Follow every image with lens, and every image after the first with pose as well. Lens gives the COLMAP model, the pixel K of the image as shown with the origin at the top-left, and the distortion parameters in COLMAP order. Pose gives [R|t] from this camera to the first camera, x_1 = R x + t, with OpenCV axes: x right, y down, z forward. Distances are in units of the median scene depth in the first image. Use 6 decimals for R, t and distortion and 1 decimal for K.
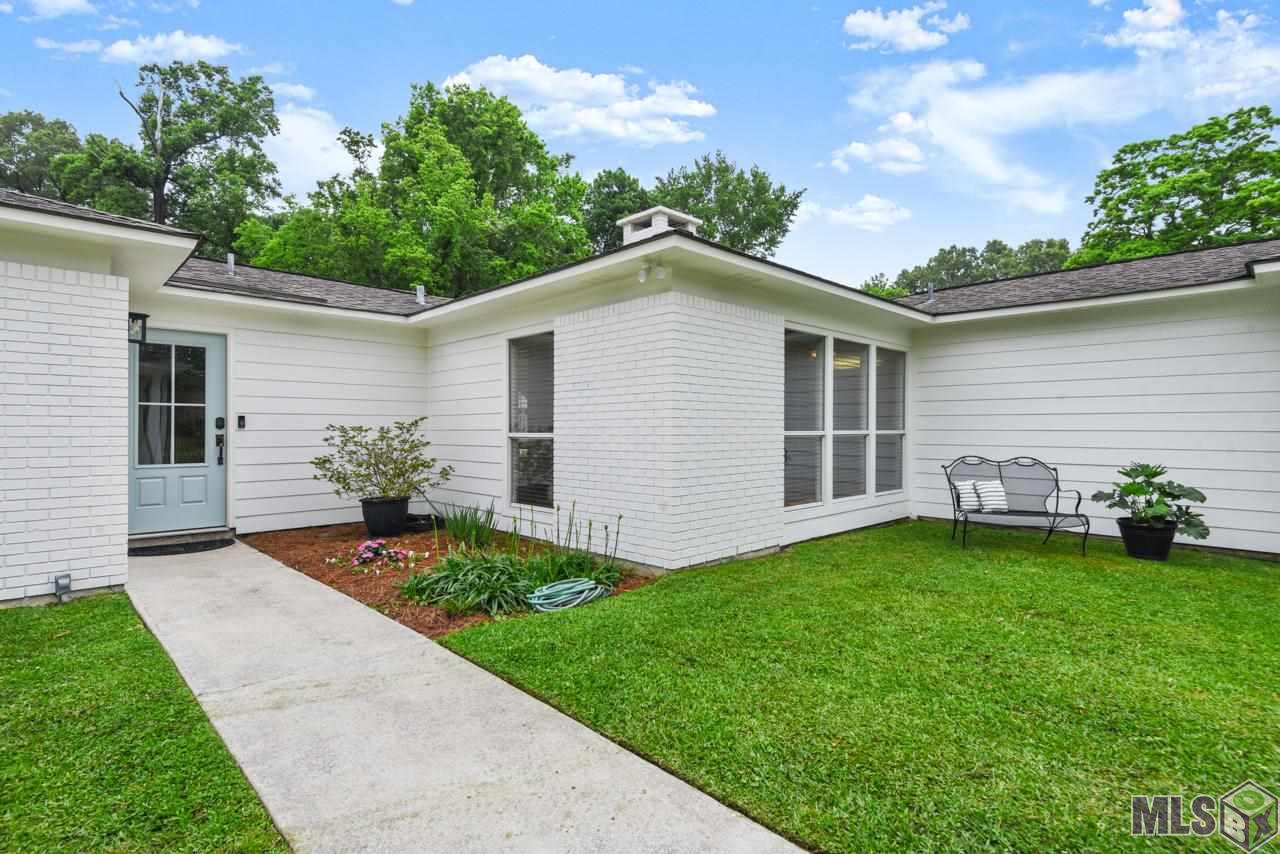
lens RADIAL K [[619.3, 0, 647.5], [0, 619.3, 428.9], [0, 0, 1]] dist [-0.004925, -0.001173]
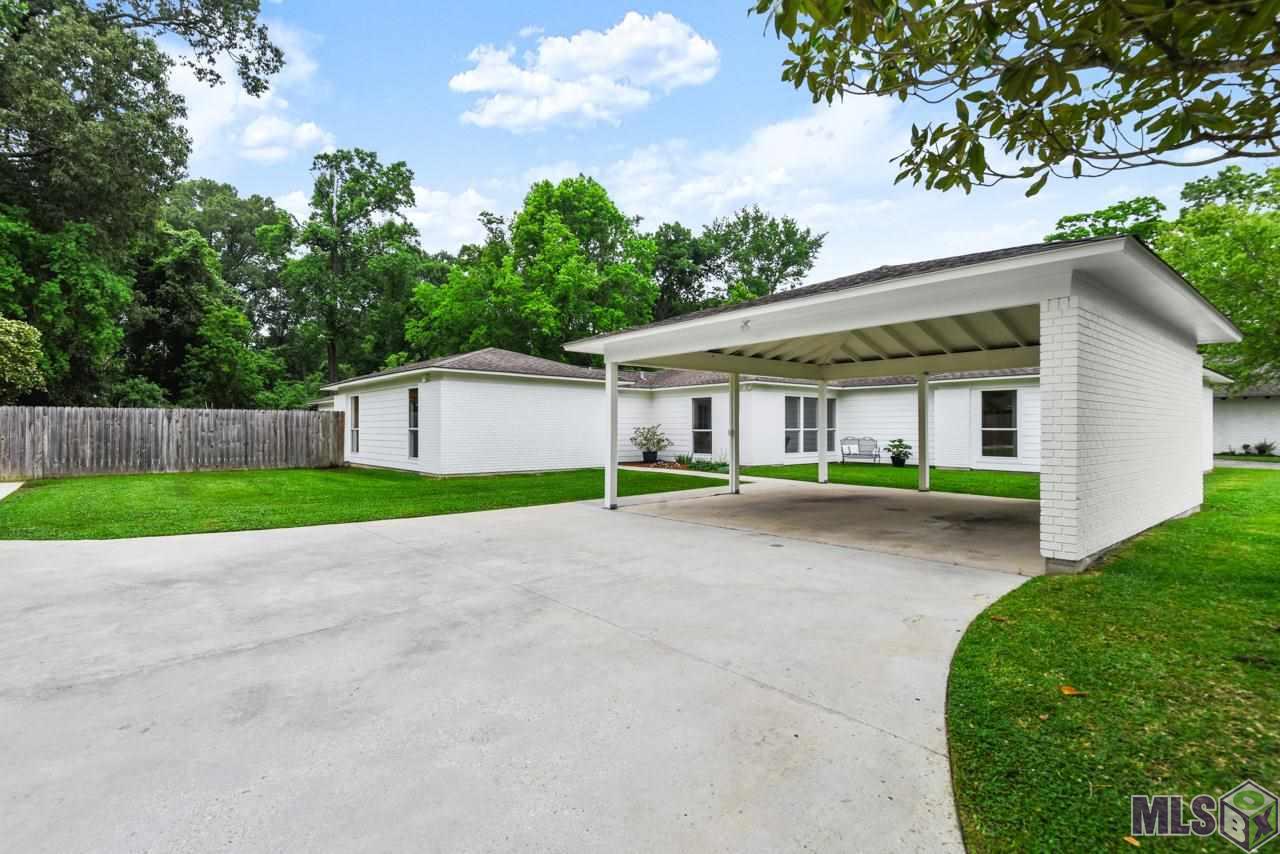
lens RADIAL K [[619.3, 0, 652.3], [0, 619.3, 428.2], [0, 0, 1]] dist [-0.004925, -0.001173]
pose [[0.998992, -0.000919, -0.044878, -0.041587], [0.000722, 0.999990, -0.004387, 0.001842], [0.044881, 0.004350, 0.998983, -0.284985]]
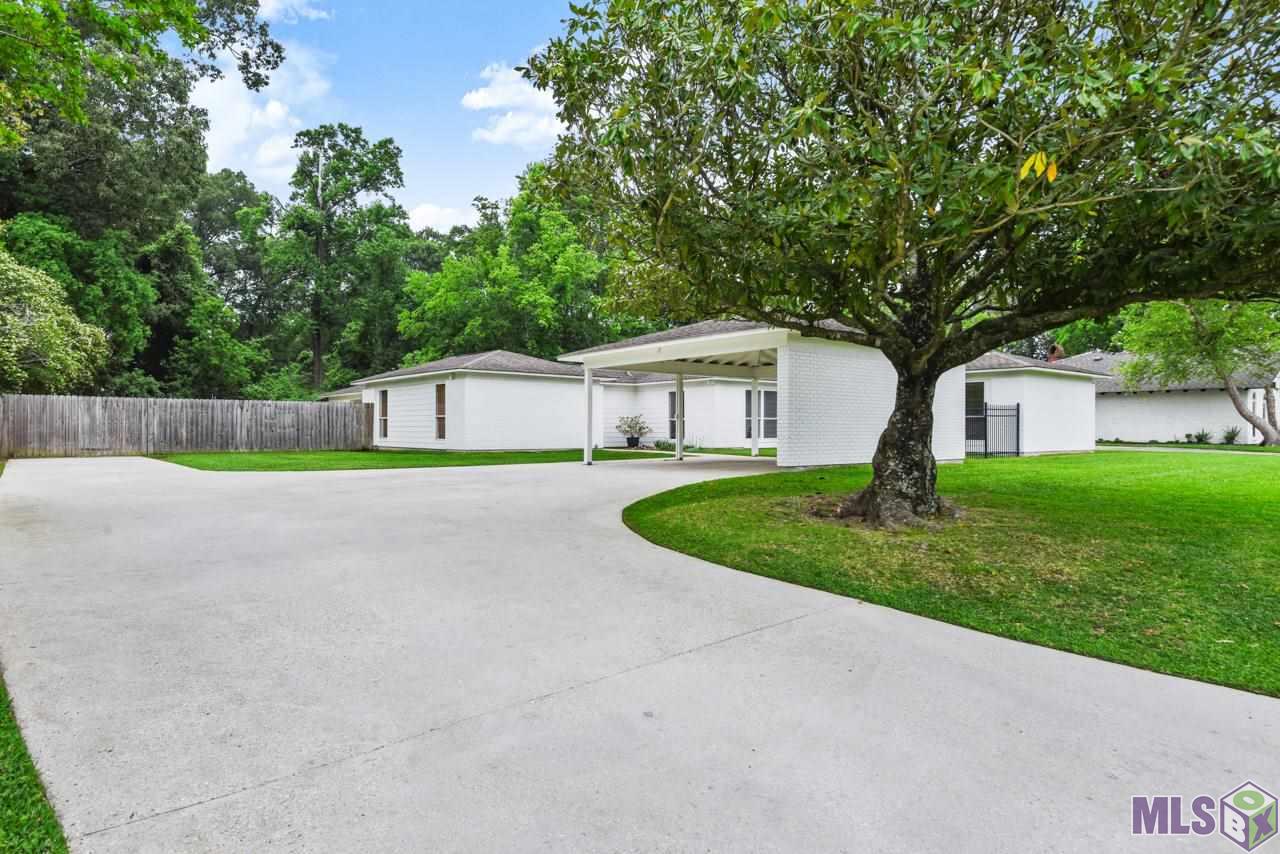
lens RADIAL K [[765.7, 0, 633.0], [0, 765.7, 426.2], [0, 0, 1]] dist [0.031553, 0.000509]
pose [[0.995400, 0.000681, -0.095803, -0.002852], [-0.001412, 0.999970, -0.007568, 0.011671], [0.095795, 0.007668, 0.995372, -0.471753]]
